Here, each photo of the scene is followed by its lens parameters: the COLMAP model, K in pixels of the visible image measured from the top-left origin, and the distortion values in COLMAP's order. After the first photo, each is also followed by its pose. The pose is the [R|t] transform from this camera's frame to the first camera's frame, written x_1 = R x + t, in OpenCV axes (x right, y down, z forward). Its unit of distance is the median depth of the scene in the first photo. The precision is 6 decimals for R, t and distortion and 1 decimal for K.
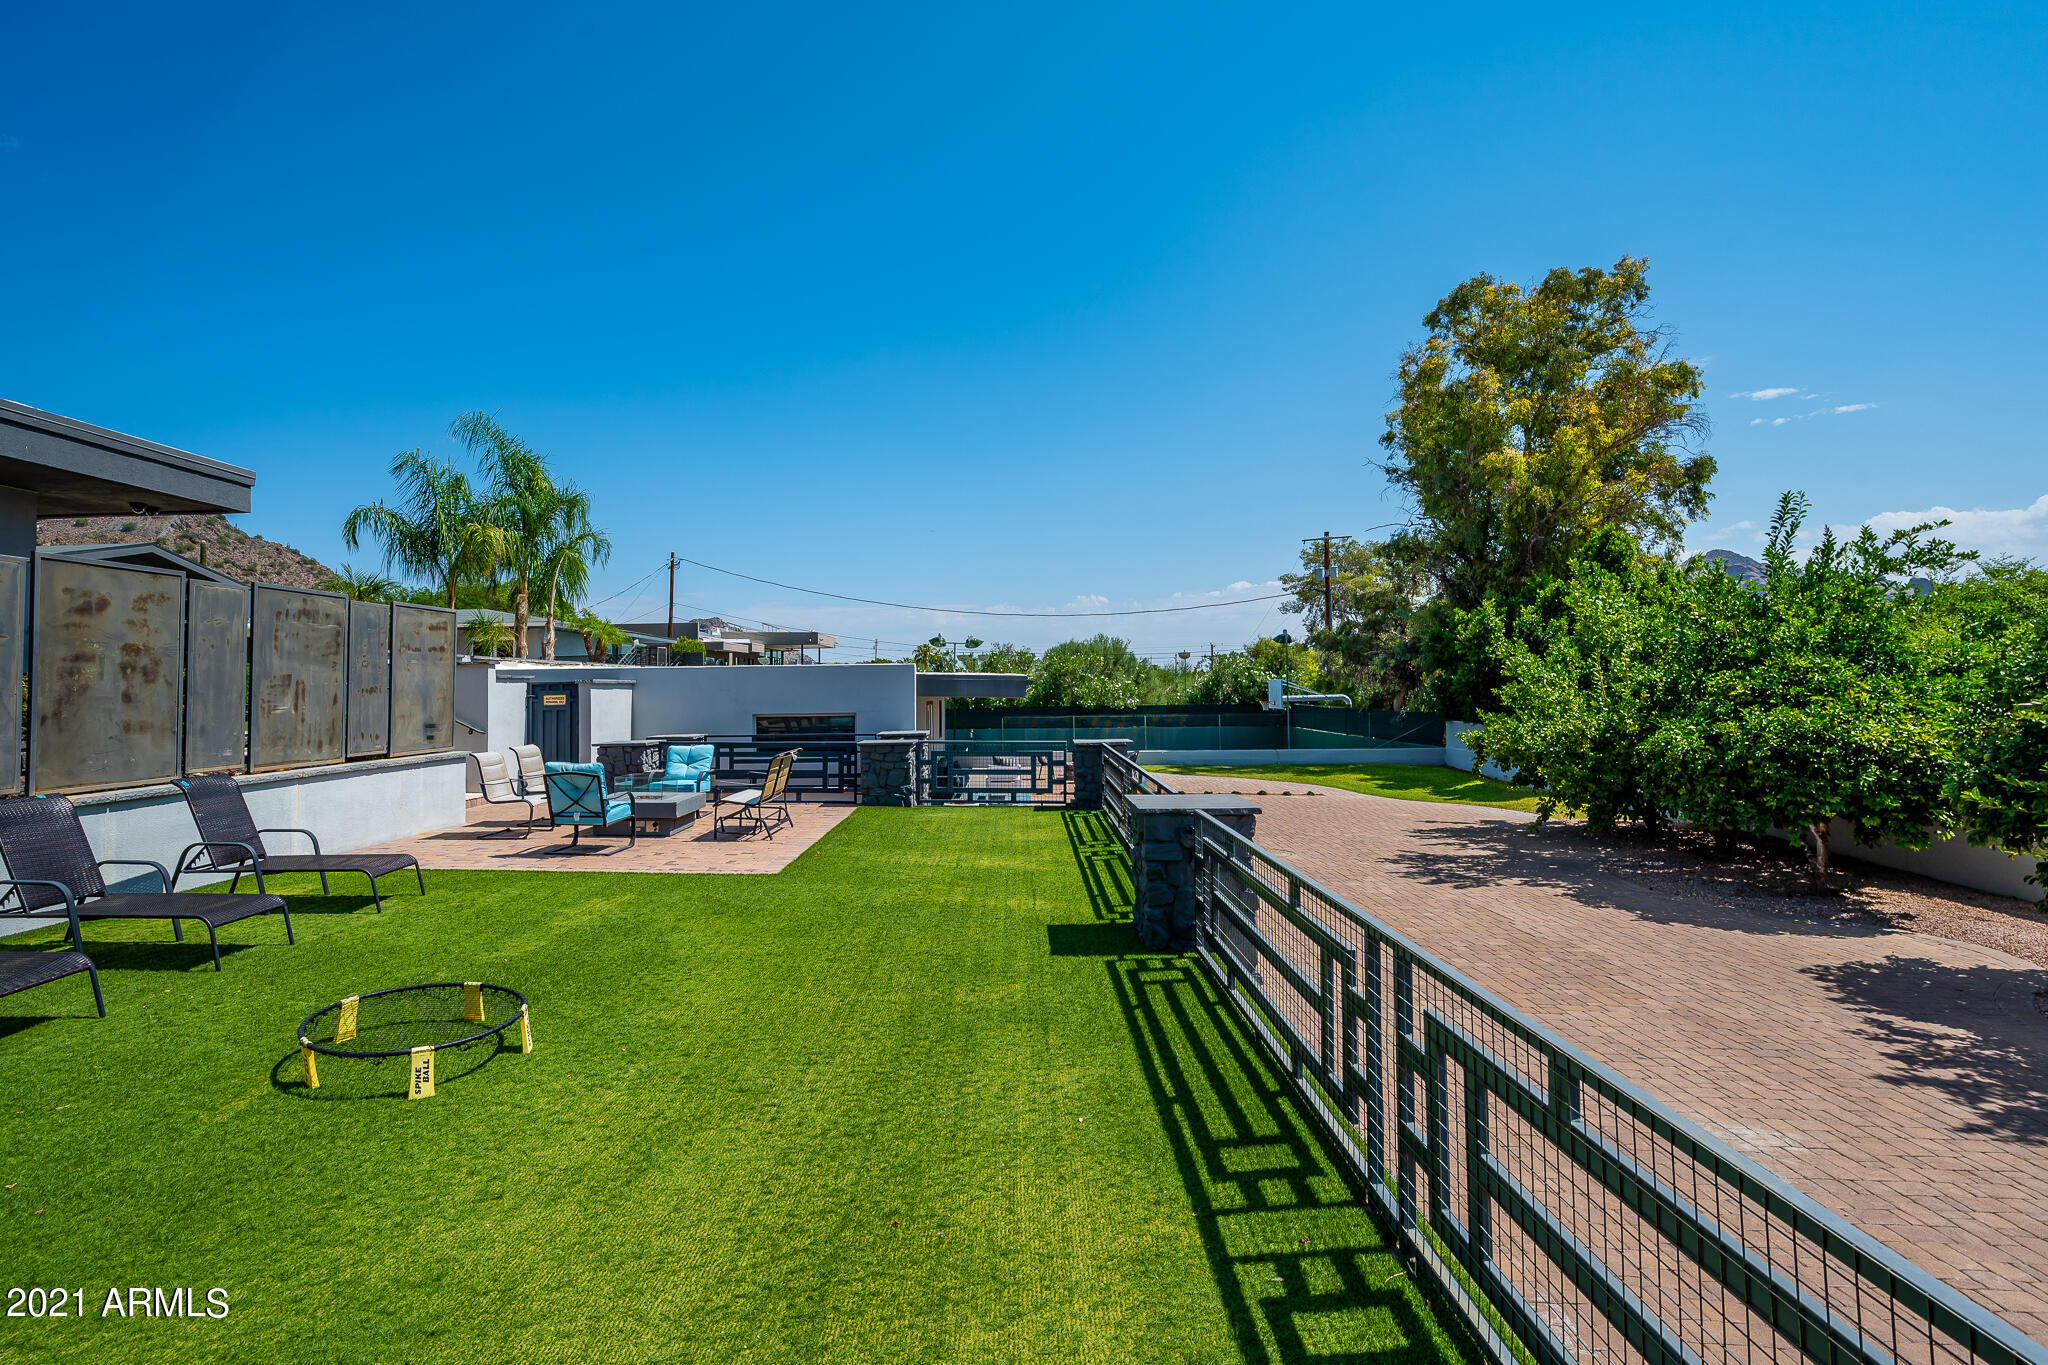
lens RADIAL K [[960.7, 0, 1024.0], [0, 960.7, 682.5], [0, 0, 1]] dist [-0.016822, 0.000211]
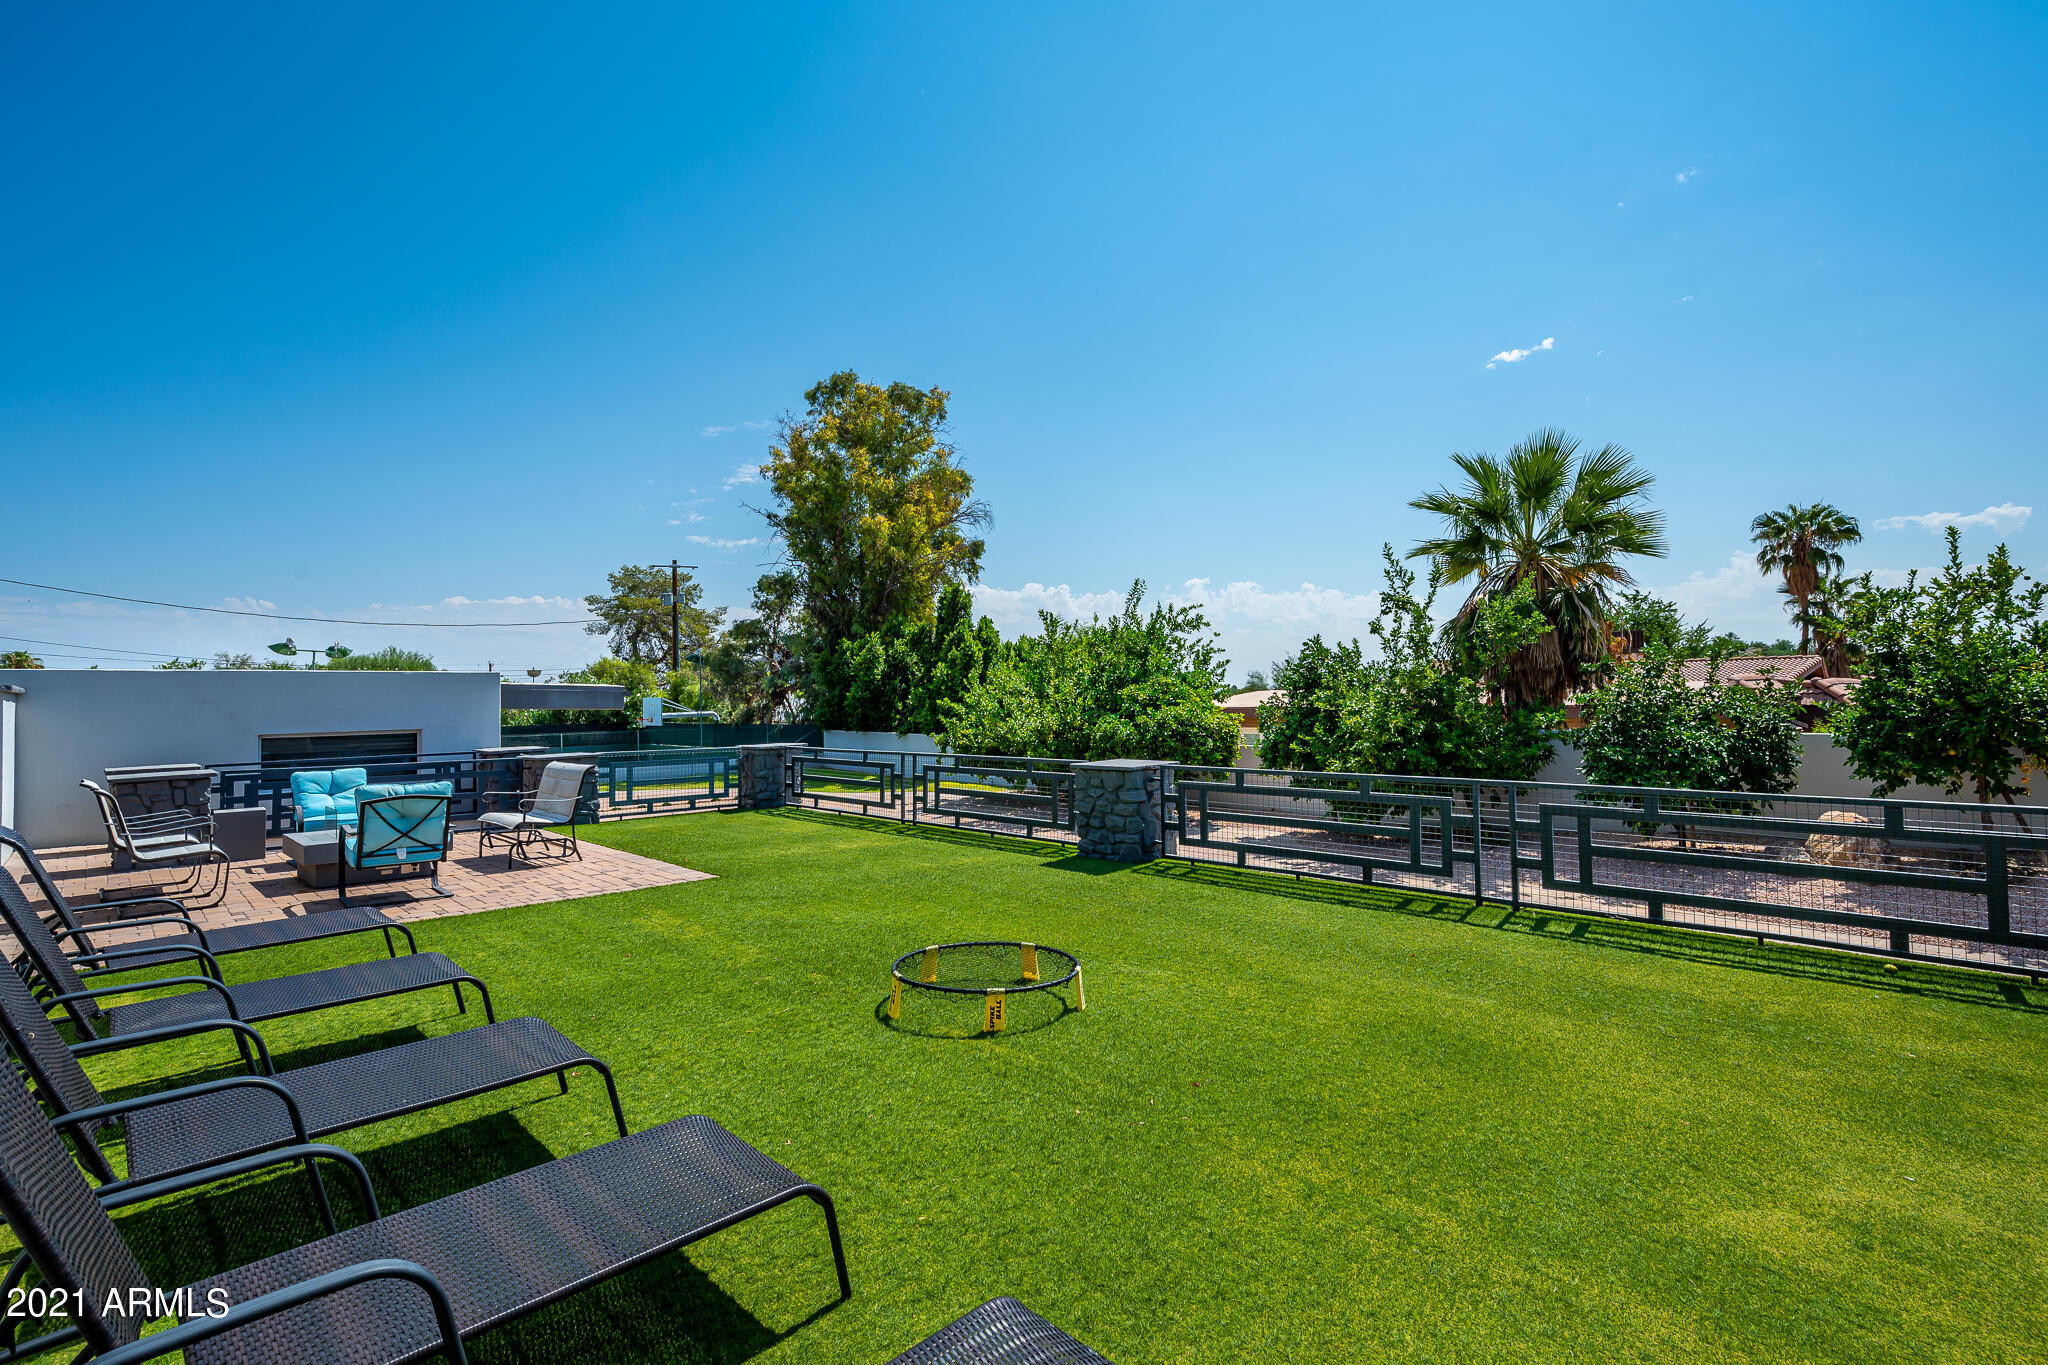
lens RADIAL K [[922.9, 0, 1024.0], [0, 922.9, 682.5], [0, 0, 1]] dist [0.000757, 0.000037]
pose [[0.648150, 0.014031, 0.761384, -0.289504], [0.007673, 0.999659, -0.024954, 0.010192], [-0.761474, 0.022016, 0.647821, 0.058128]]
